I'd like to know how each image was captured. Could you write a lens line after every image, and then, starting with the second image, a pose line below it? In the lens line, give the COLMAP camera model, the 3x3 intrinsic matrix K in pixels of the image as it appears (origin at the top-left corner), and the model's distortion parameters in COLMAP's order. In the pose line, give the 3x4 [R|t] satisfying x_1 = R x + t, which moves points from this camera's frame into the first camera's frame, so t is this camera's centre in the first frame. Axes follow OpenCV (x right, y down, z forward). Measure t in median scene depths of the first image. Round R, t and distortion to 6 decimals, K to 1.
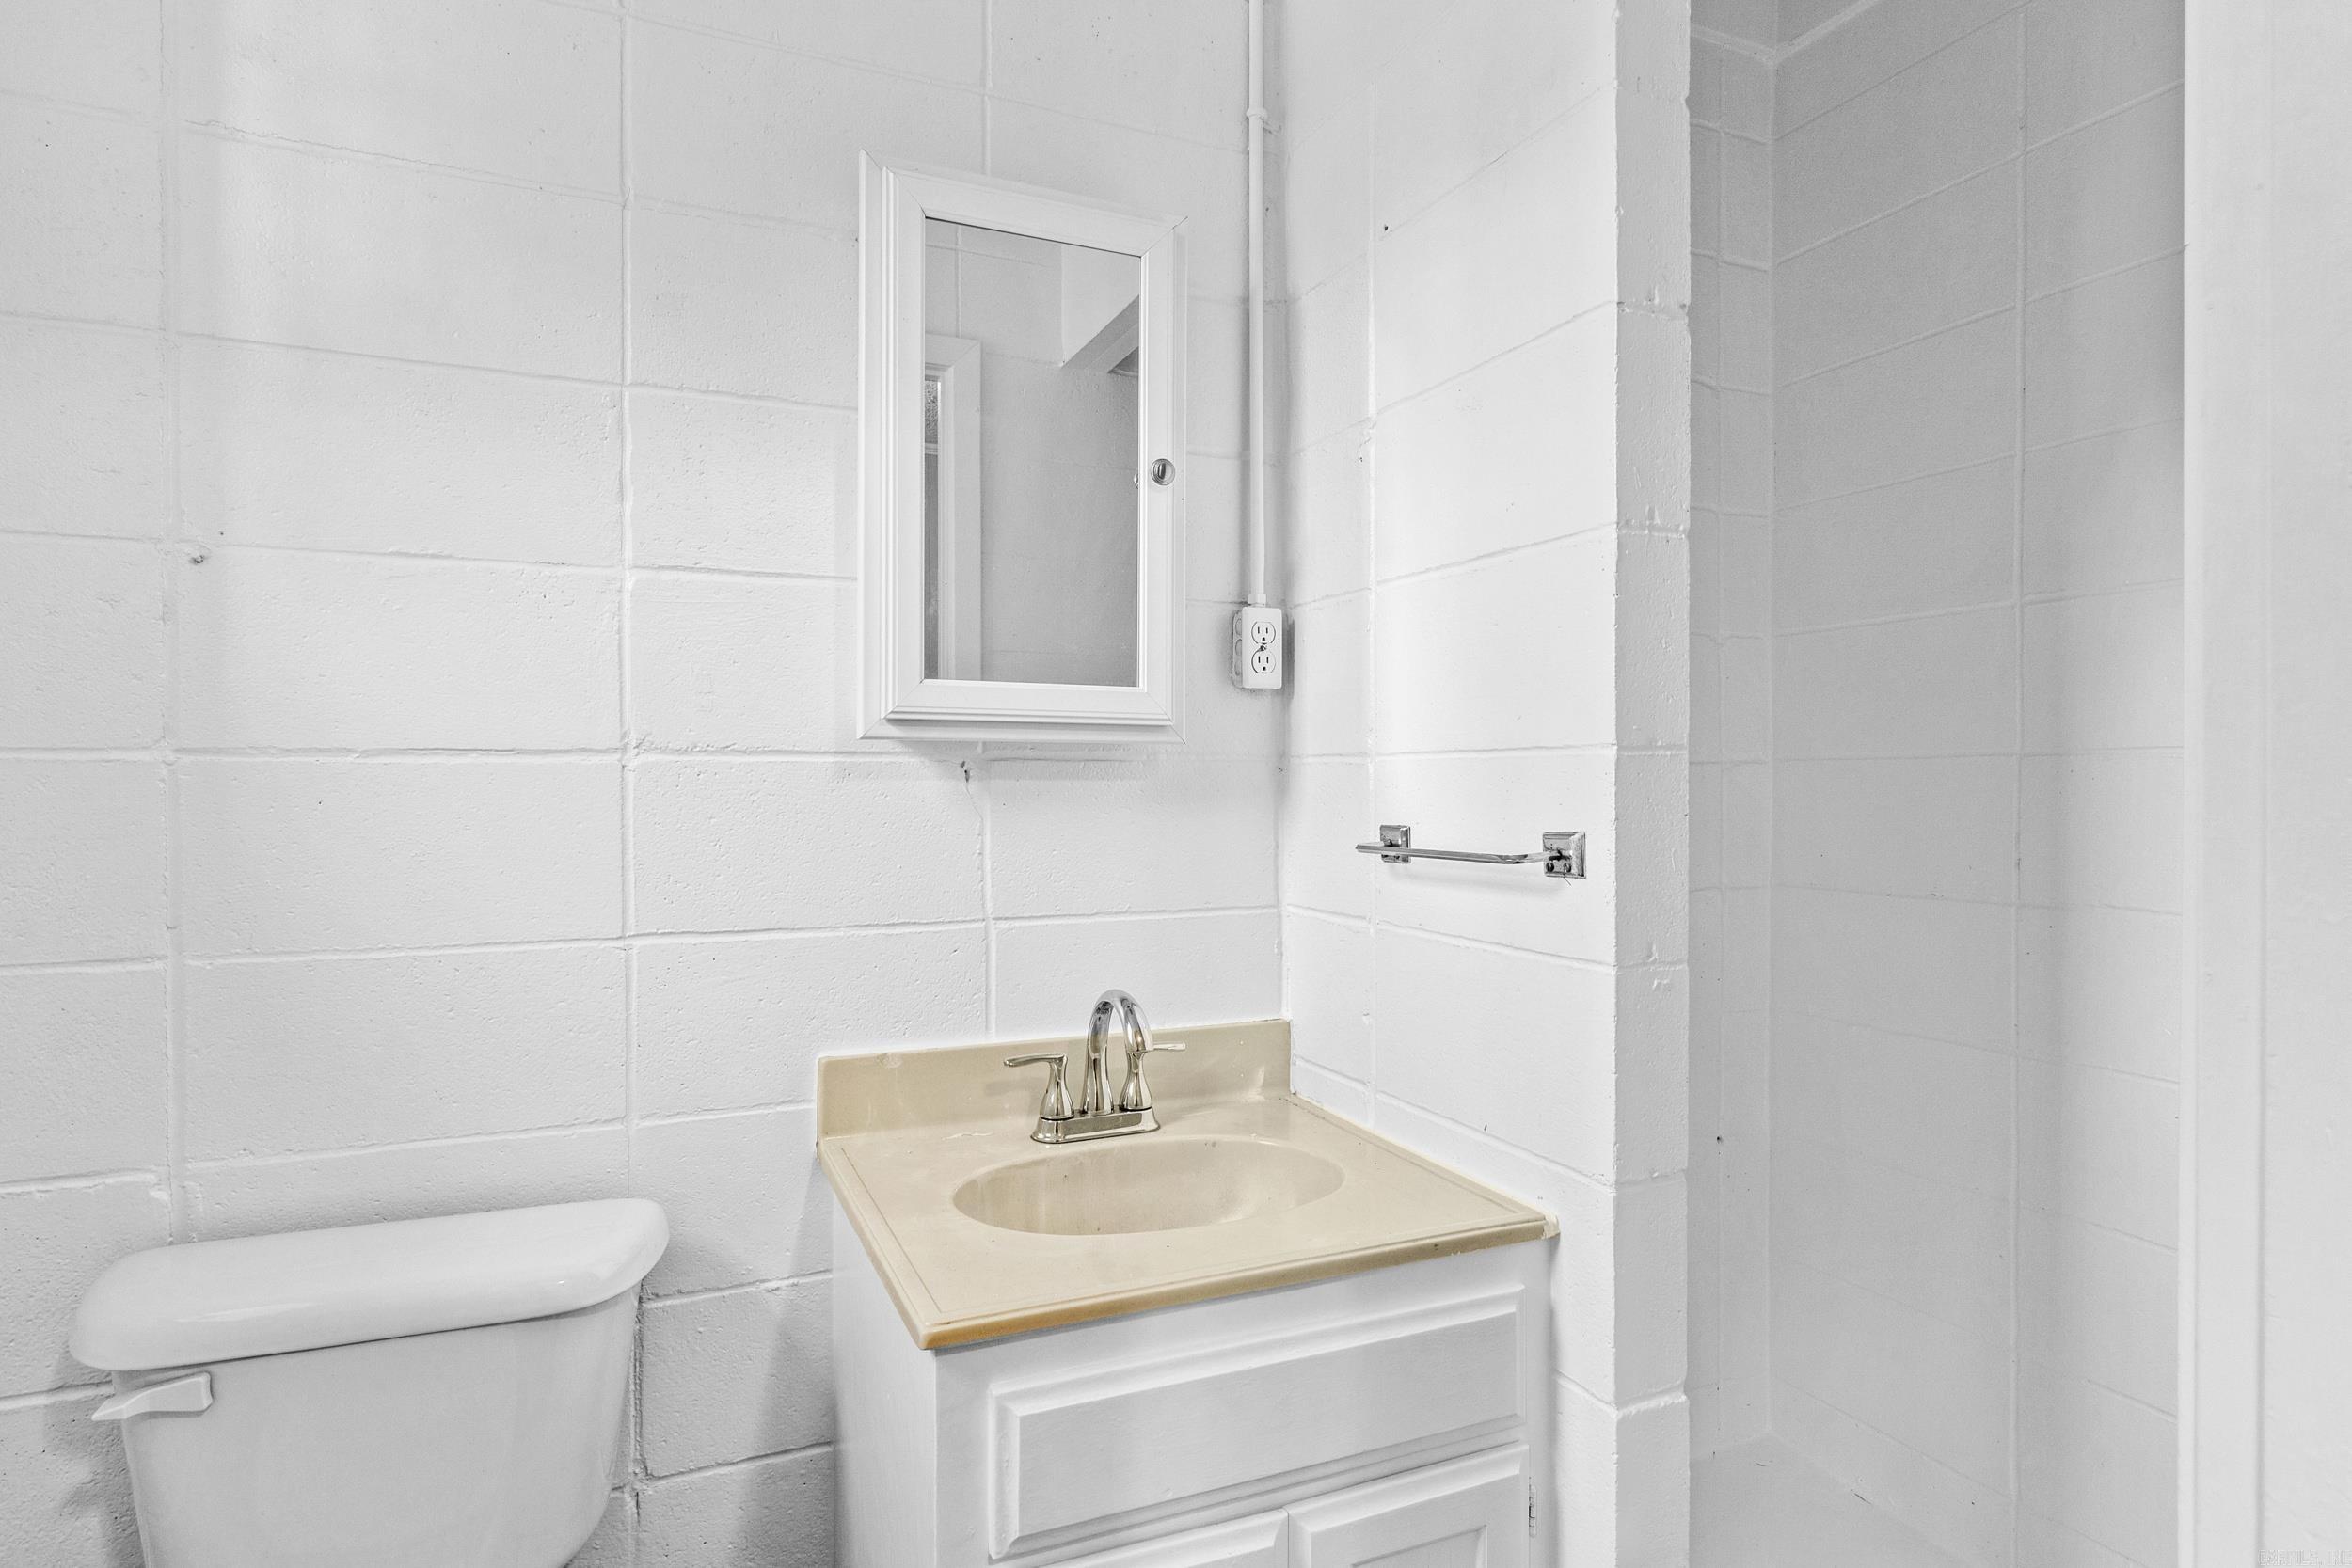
lens RADIAL K [[1279.1, 0, 1169.4], [0, 1279.1, 779.3], [0, 0, 1]] dist [-0.004976, -0.000123]
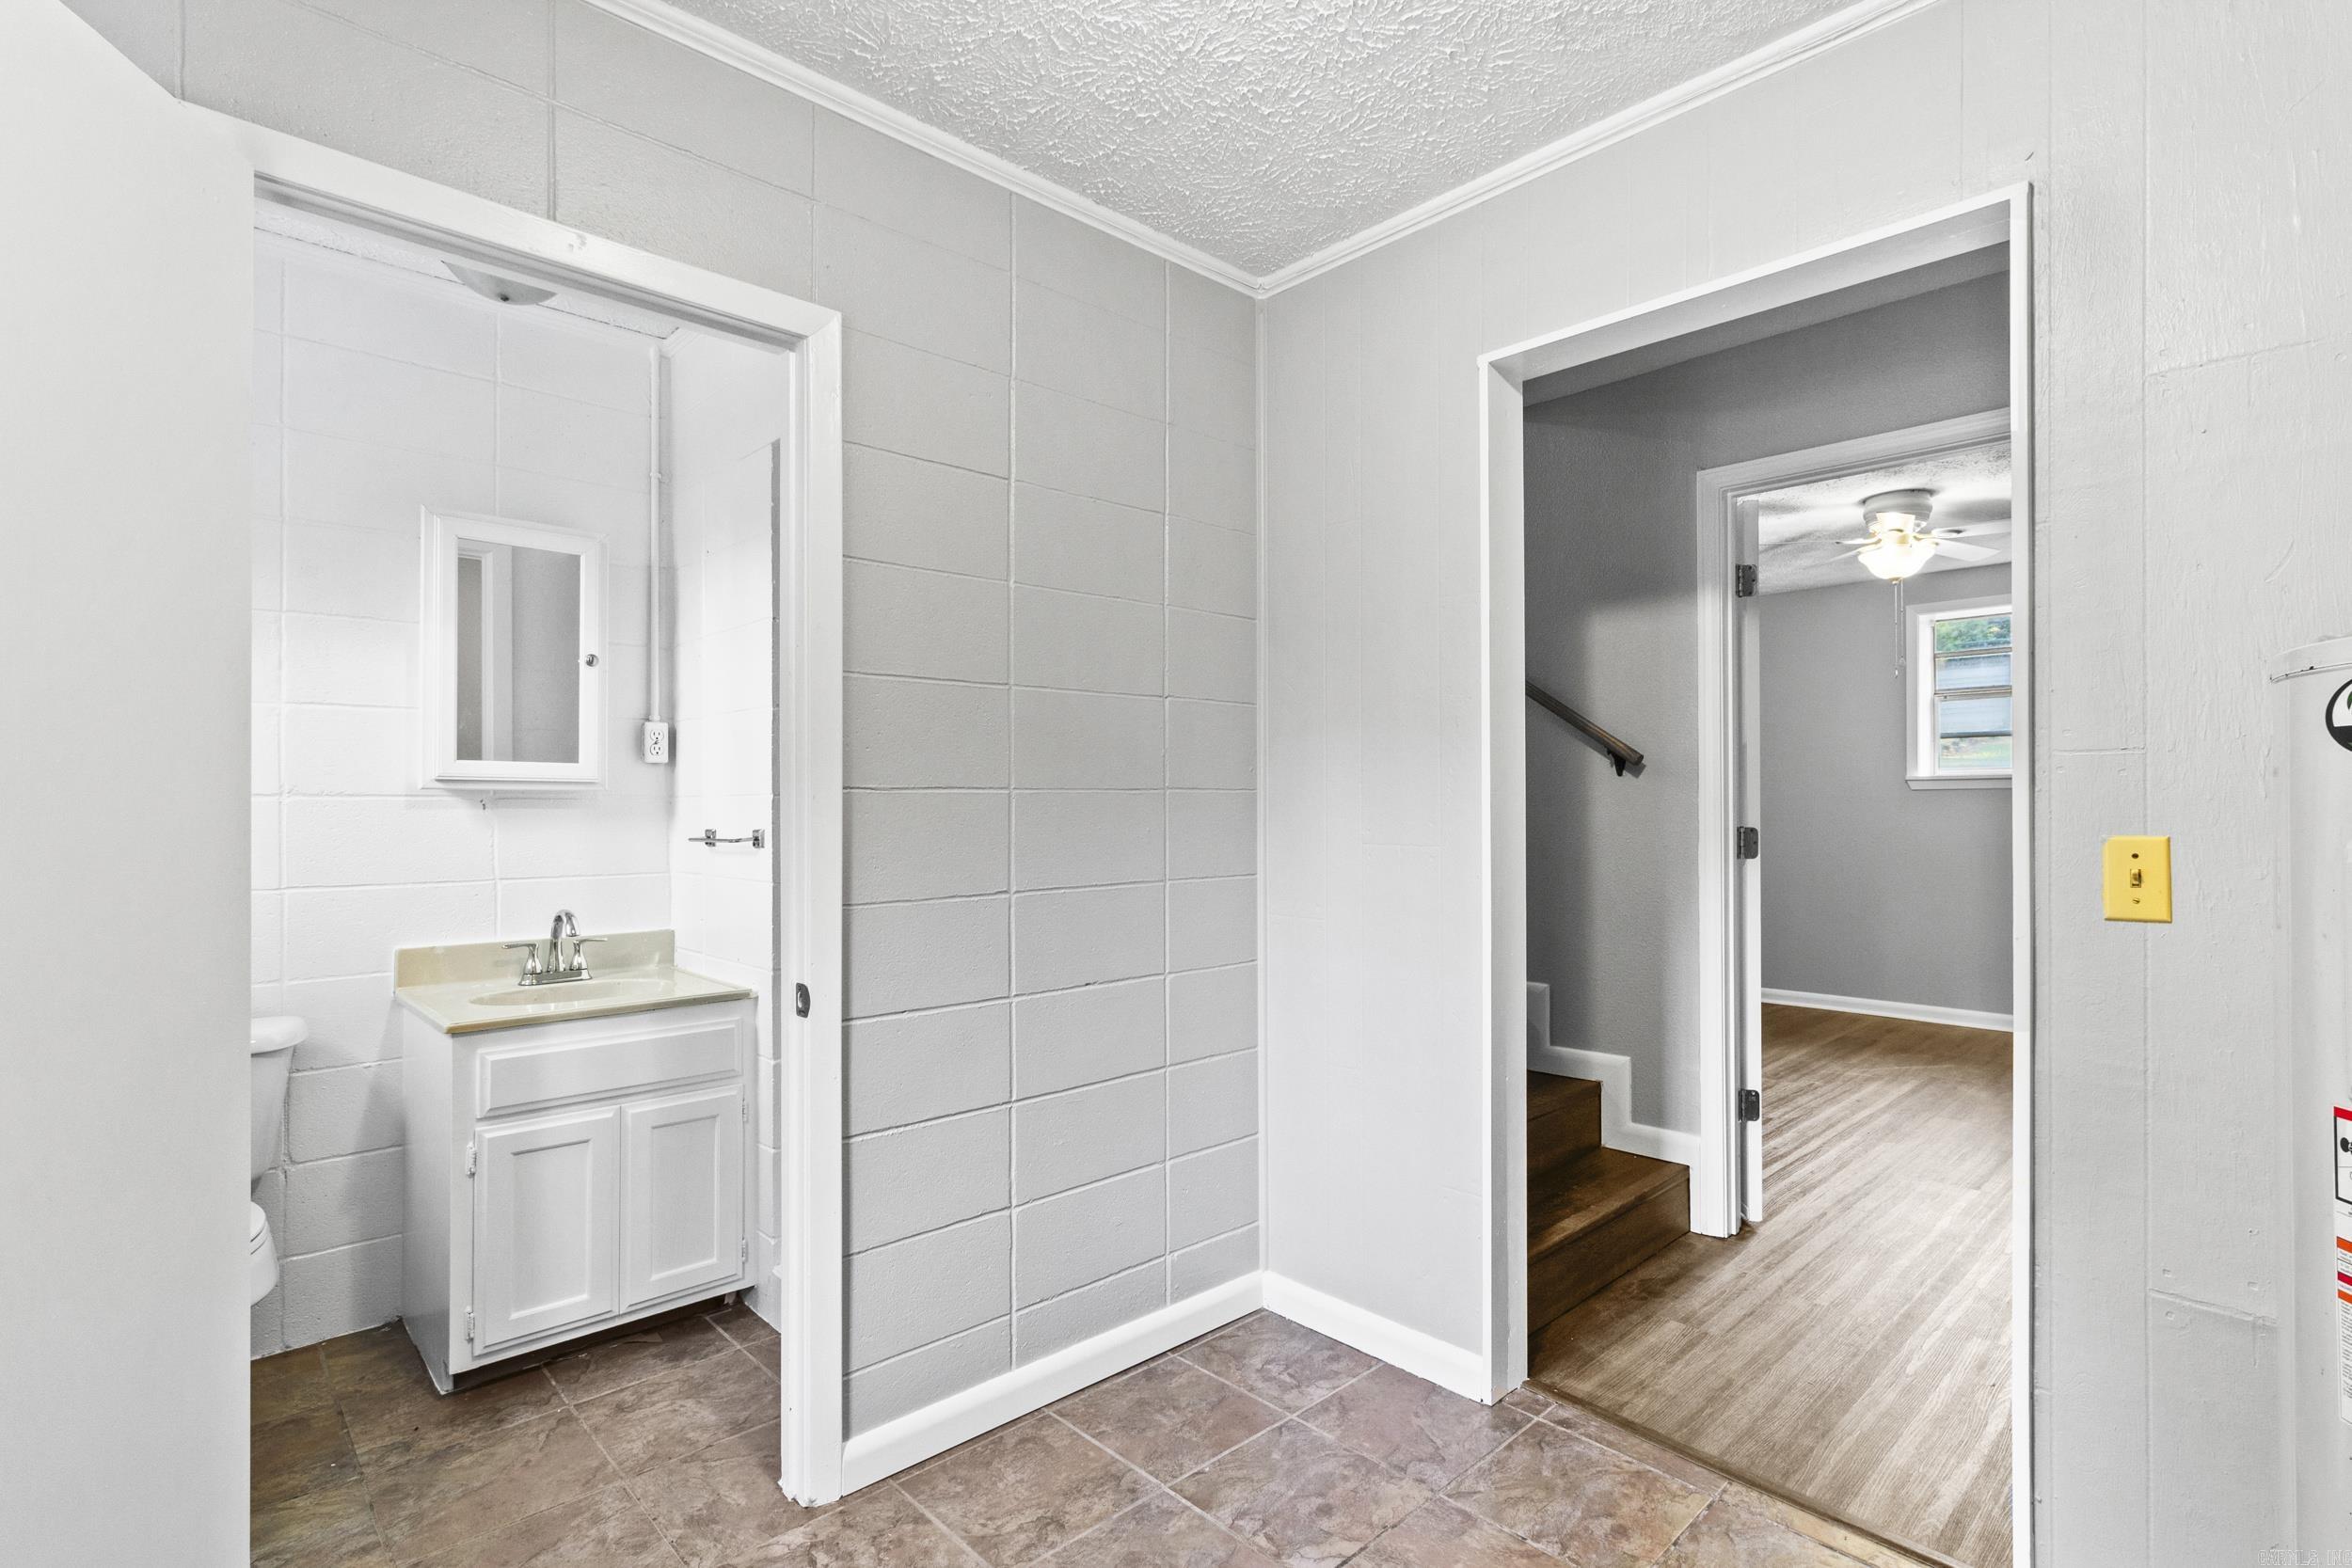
lens RADIAL K [[1121.3, 0, 1184.2], [0, 1121.3, 792.5], [0, 0, 1]] dist [-0.002846, 0.001804]
pose [[0.938728, 0.000624, 0.344659, 0.271989], [0.003960, 0.999913, -0.012596, 0.001197], [-0.344636, 0.013190, 0.938644, -1.042688]]
